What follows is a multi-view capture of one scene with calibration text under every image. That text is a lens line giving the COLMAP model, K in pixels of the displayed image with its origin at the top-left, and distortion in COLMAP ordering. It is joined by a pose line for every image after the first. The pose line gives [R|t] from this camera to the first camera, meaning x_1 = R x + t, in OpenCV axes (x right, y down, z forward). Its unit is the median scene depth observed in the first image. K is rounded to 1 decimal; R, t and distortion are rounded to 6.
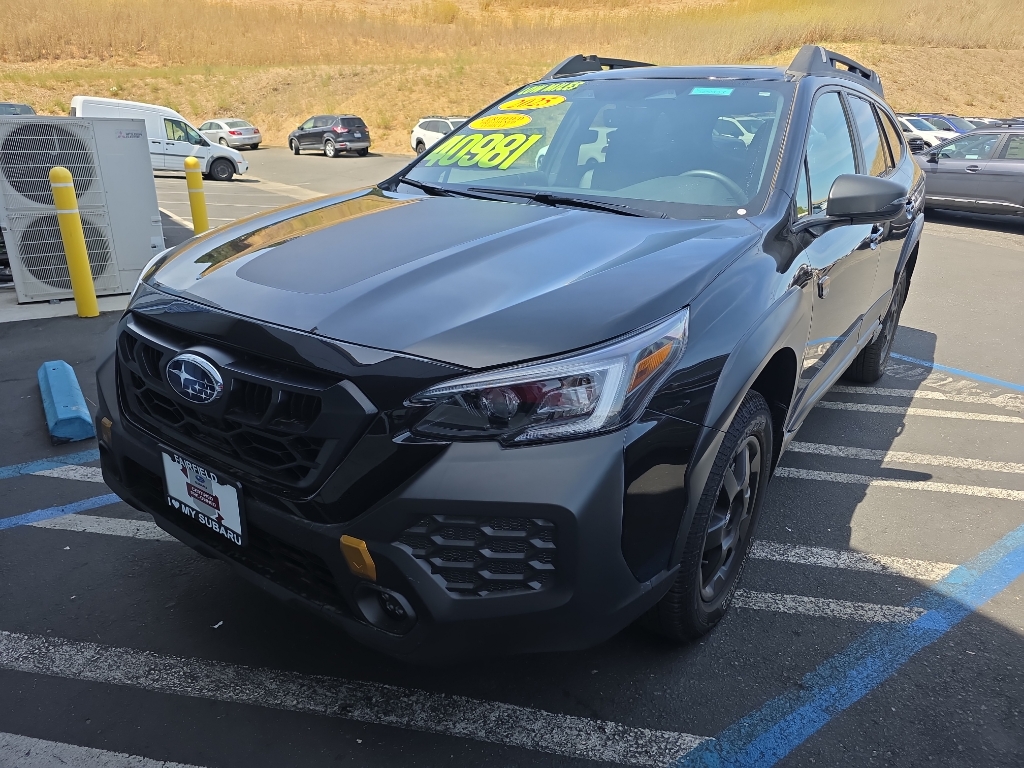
lens RADIAL K [[648.6, 0, 498.6], [0, 648.6, 378.9], [0, 0, 1]] dist [0.027935, -0.022119]
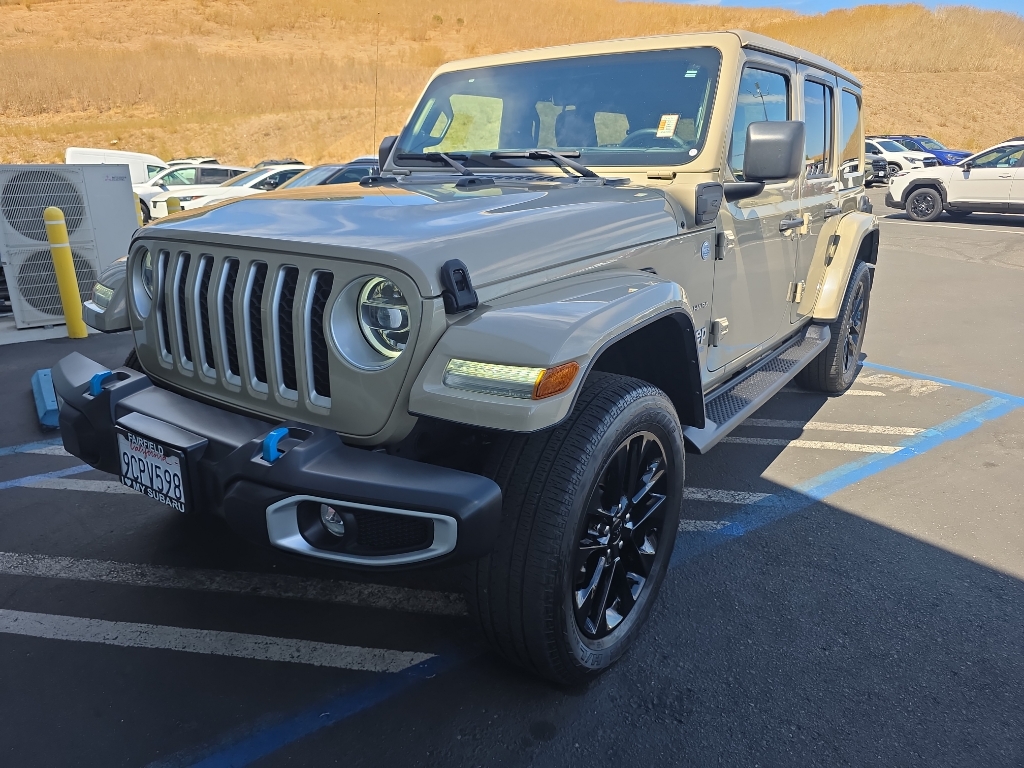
lens RADIAL K [[675.4, 0, 508.5], [0, 675.4, 386.0], [0, 0, 1]] dist [0.032313, -0.029518]
pose [[0.999472, -0.031030, -0.009649, 0.041854], [0.030476, 0.998126, -0.053070, 0.024841], [0.011278, 0.052748, 0.998544, -0.054006]]
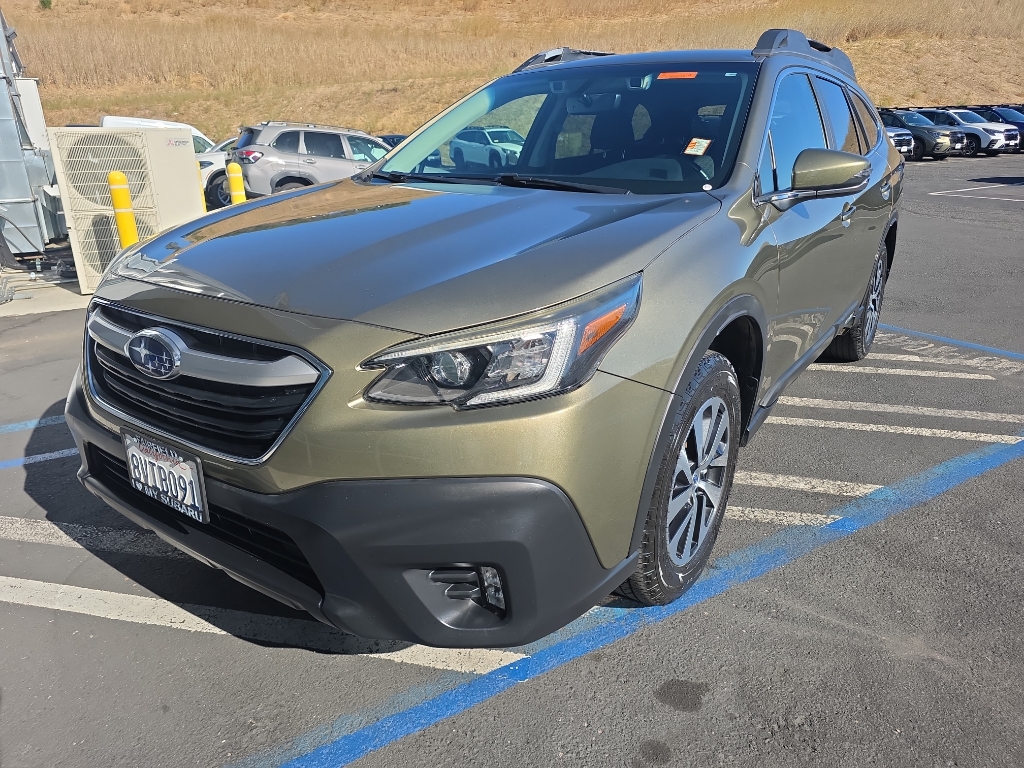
lens RADIAL K [[665.8, 0, 511.6], [0, 665.8, 380.4], [0, 0, 1]] dist [0.034436, -0.028515]
pose [[0.997818, -0.009437, -0.065353, 0.027231], [0.007703, 0.999613, -0.026729, 0.024194], [0.065580, 0.026167, 0.997504, -0.034319]]
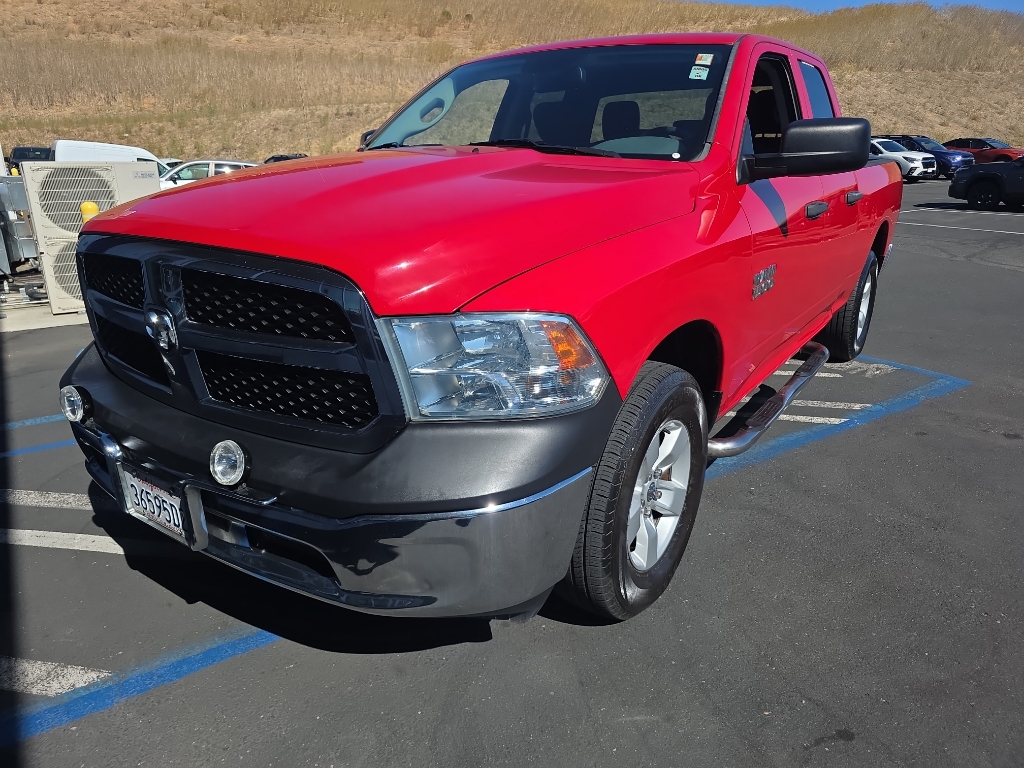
lens RADIAL K [[694.8, 0, 516.8], [0, 694.8, 387.2], [0, 0, 1]] dist [0.036065, -0.031947]
pose [[0.999674, -0.023297, -0.010437, 0.048662], [0.022729, 0.998410, -0.051586, 0.037990], [0.011622, 0.051332, 0.998614, -0.100199]]
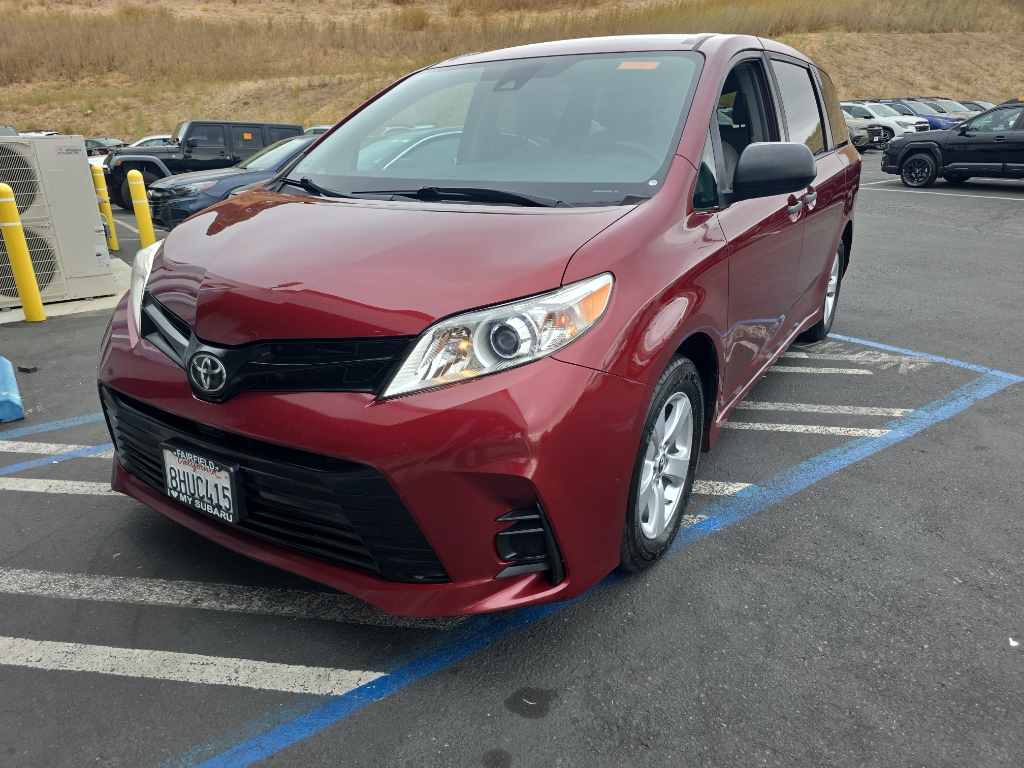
lens RADIAL K [[665.8, 0, 512.3], [0, 665.8, 389.5], [0, 0, 1]] dist [0.034429, -0.028042]
pose [[0.999053, -0.043496, 0.000559, 0.051819], [0.043497, 0.999052, -0.001956, 0.018341], [-0.000473, 0.001978, 0.999998, -0.036730]]
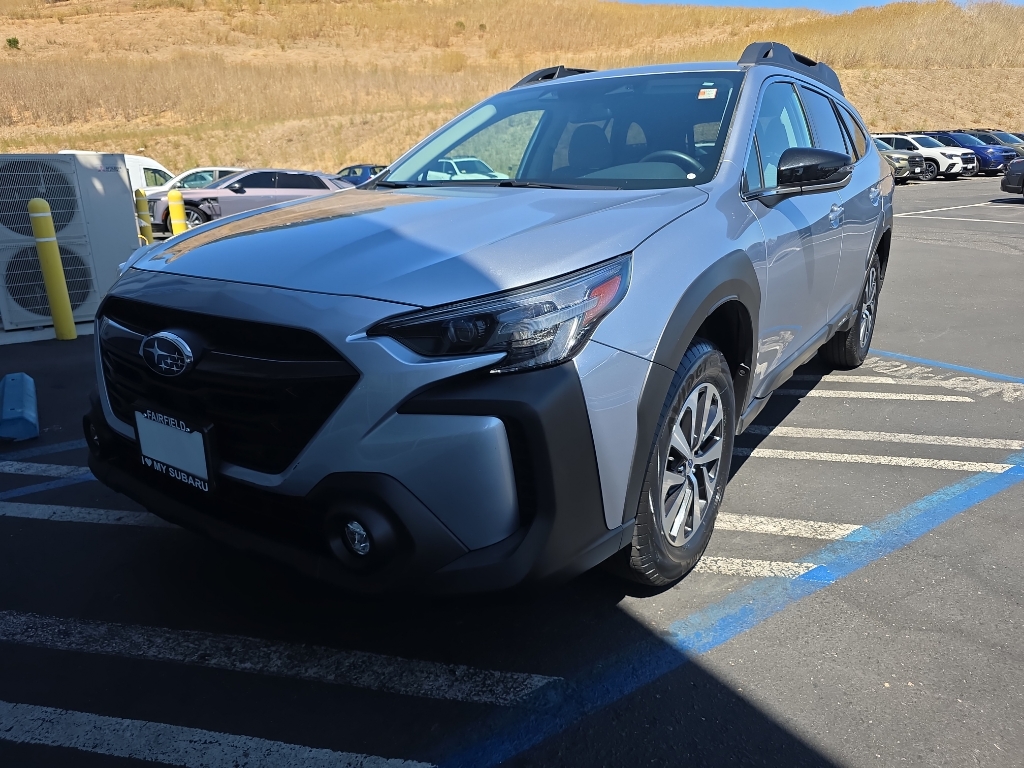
lens RADIAL K [[652.5, 0, 512.0], [0, 652.5, 384.0], [0, 0, 1]] dist [0.032120, -0.027199]
pose [[0.998712, -0.033020, -0.038520, 0.040973], [0.030528, 0.997510, -0.063572, 0.021889], [0.040523, 0.062314, 0.997234, -0.004019]]
